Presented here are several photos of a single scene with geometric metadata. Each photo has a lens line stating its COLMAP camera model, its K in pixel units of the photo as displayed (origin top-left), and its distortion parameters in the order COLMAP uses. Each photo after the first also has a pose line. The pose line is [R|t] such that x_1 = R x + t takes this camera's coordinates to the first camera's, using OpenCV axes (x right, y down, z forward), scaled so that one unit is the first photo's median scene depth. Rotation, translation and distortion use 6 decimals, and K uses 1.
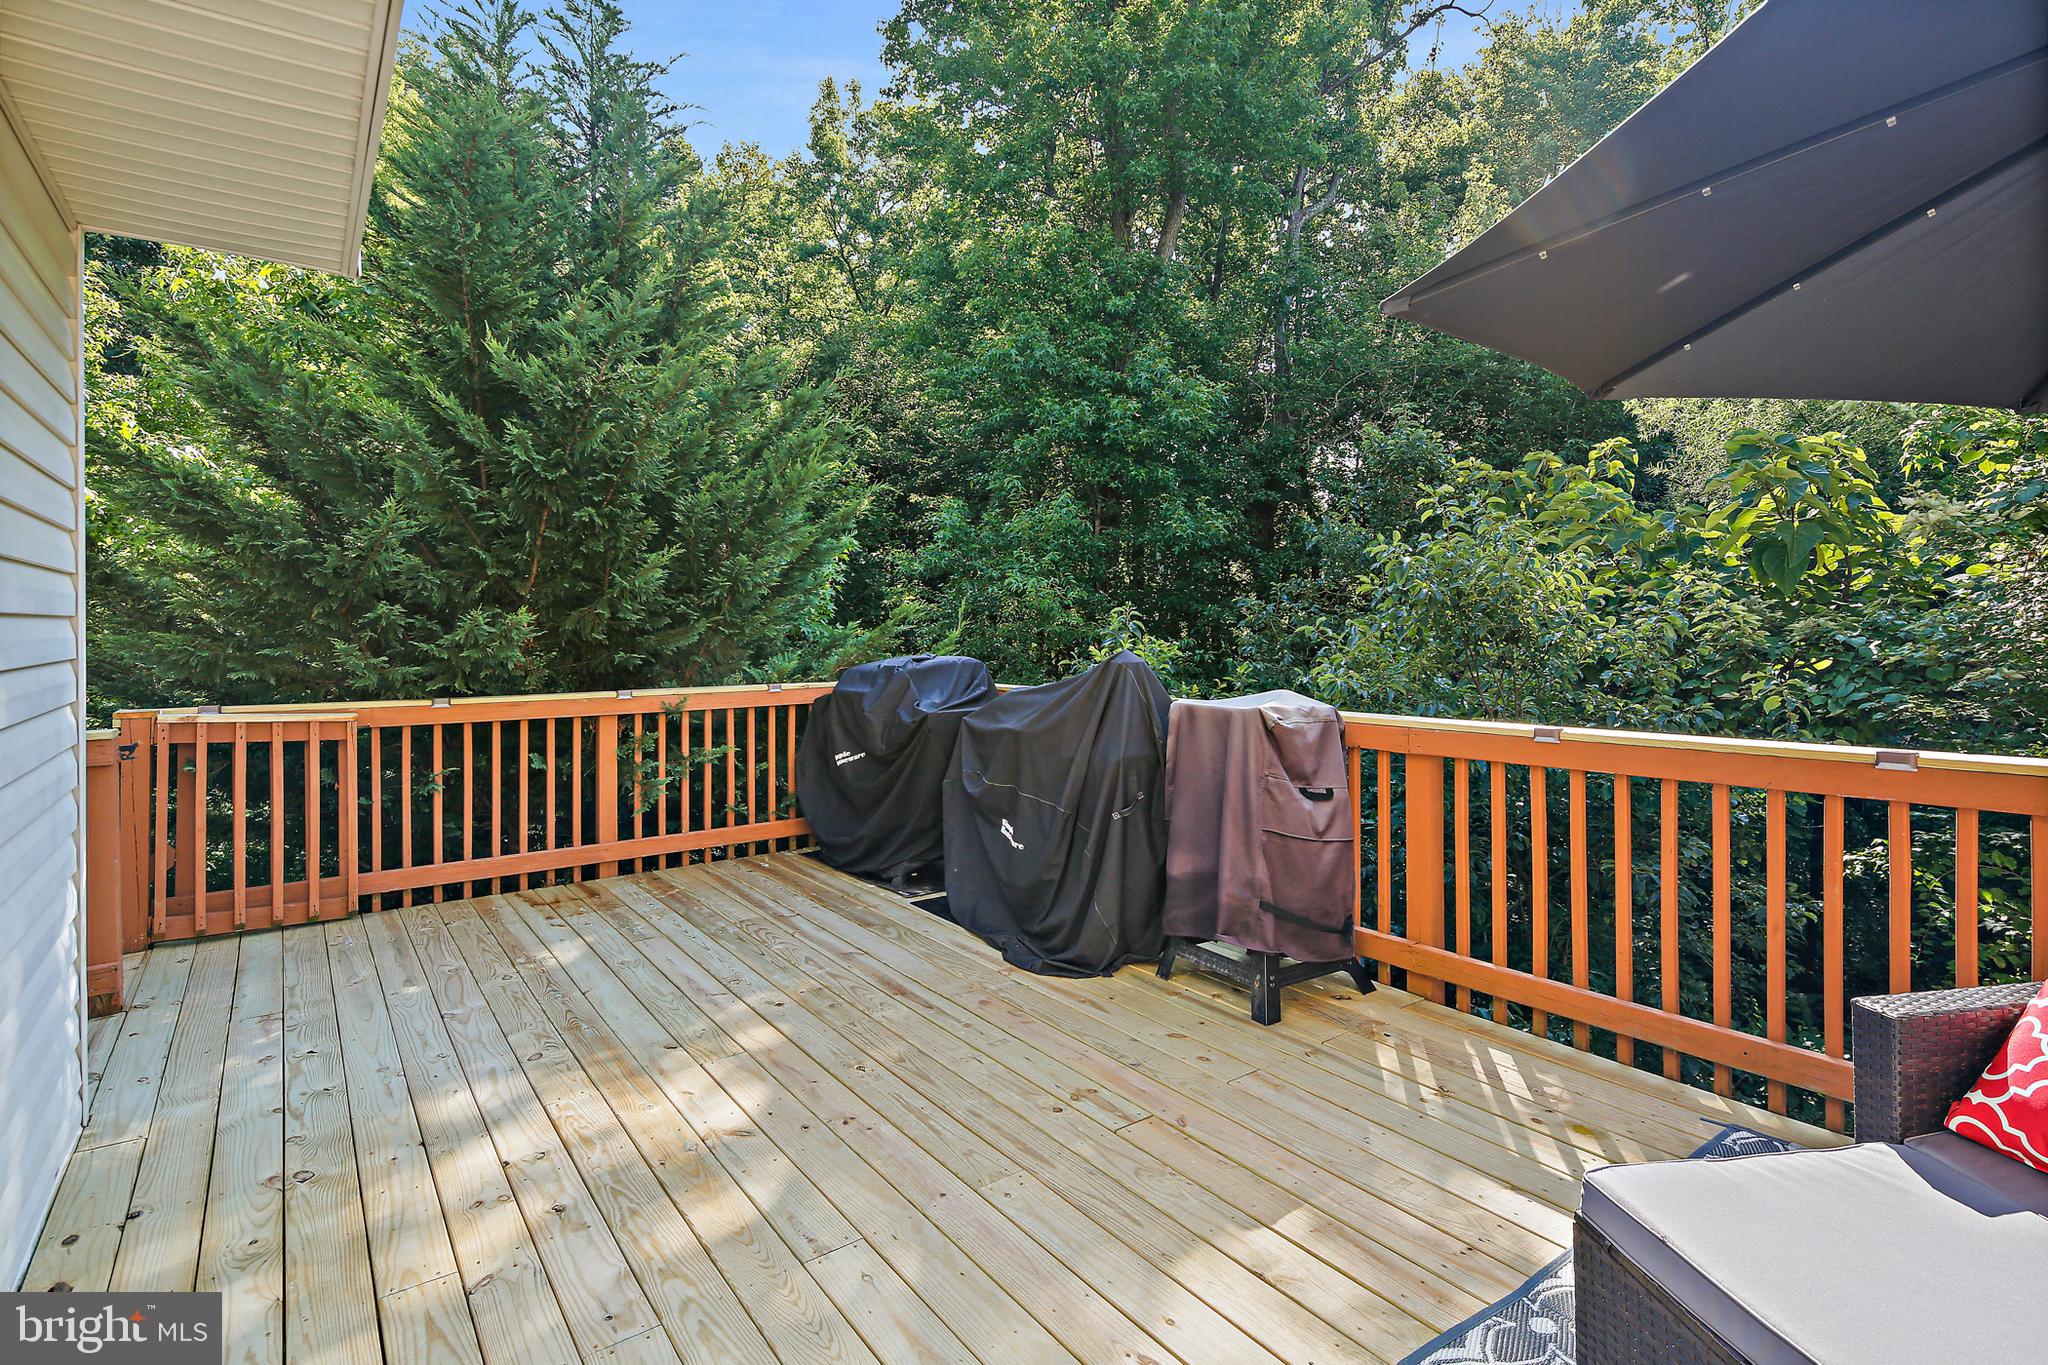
lens RADIAL K [[992.5, 0, 1023.3], [0, 992.5, 626.4], [0, 0, 1]] dist [0.010697, -0.005567]
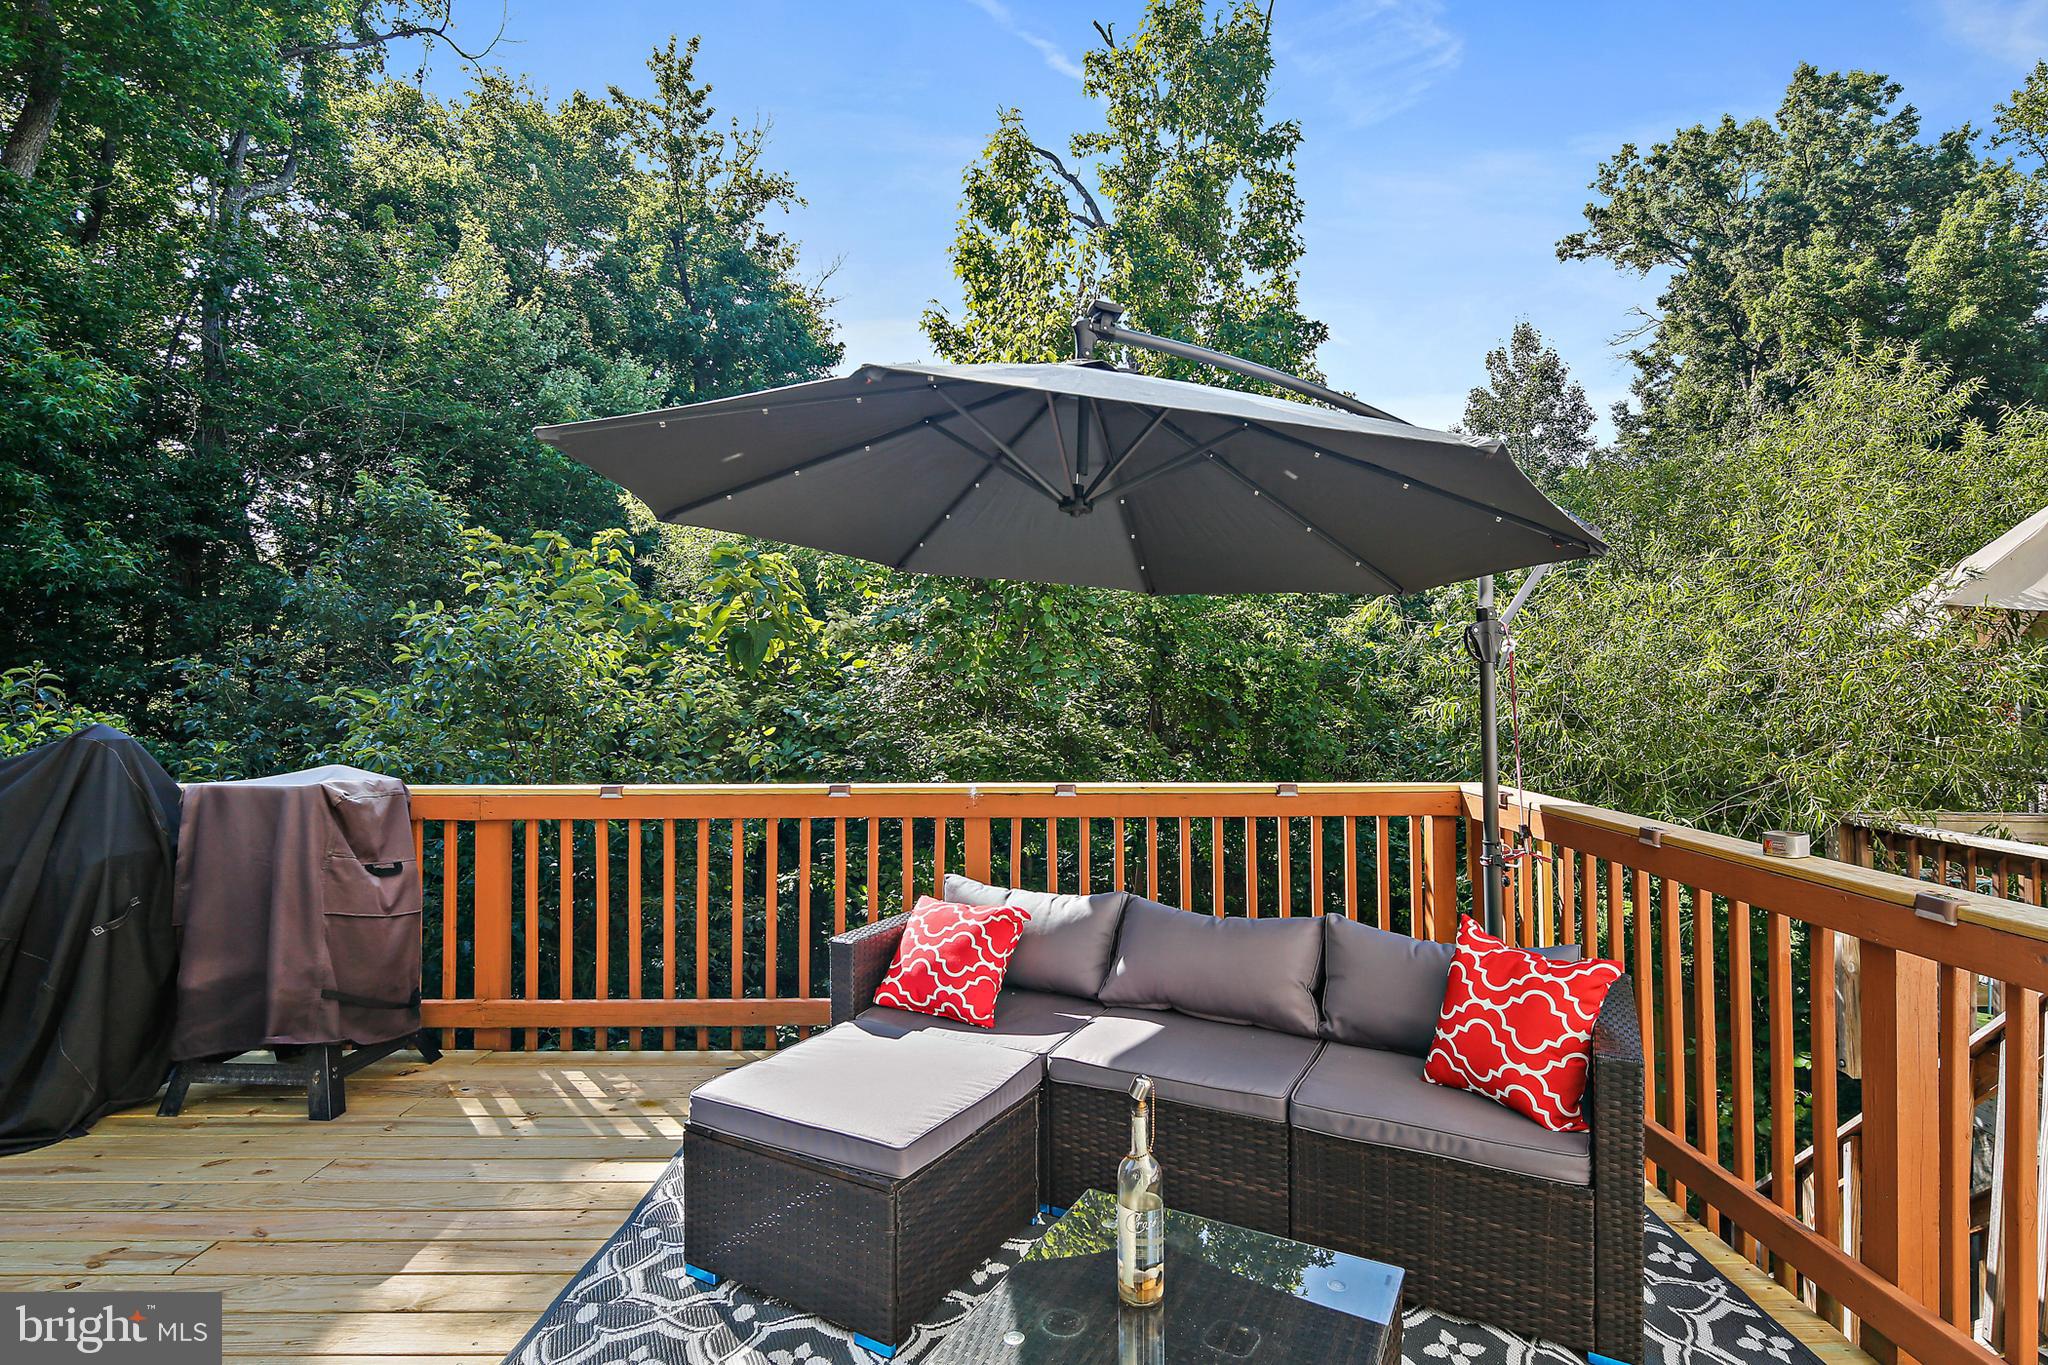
lens RADIAL K [[1037.3, 0, 1023.8], [0, 1037.3, 648.8], [0, 0, 1]] dist [0.002196, 0.000195]
pose [[0.590809, 0.050204, 0.805248, -0.151409], [-0.010822, 0.998465, -0.054310, 0.001118], [-0.806739, 0.023372, 0.590446, -0.102337]]
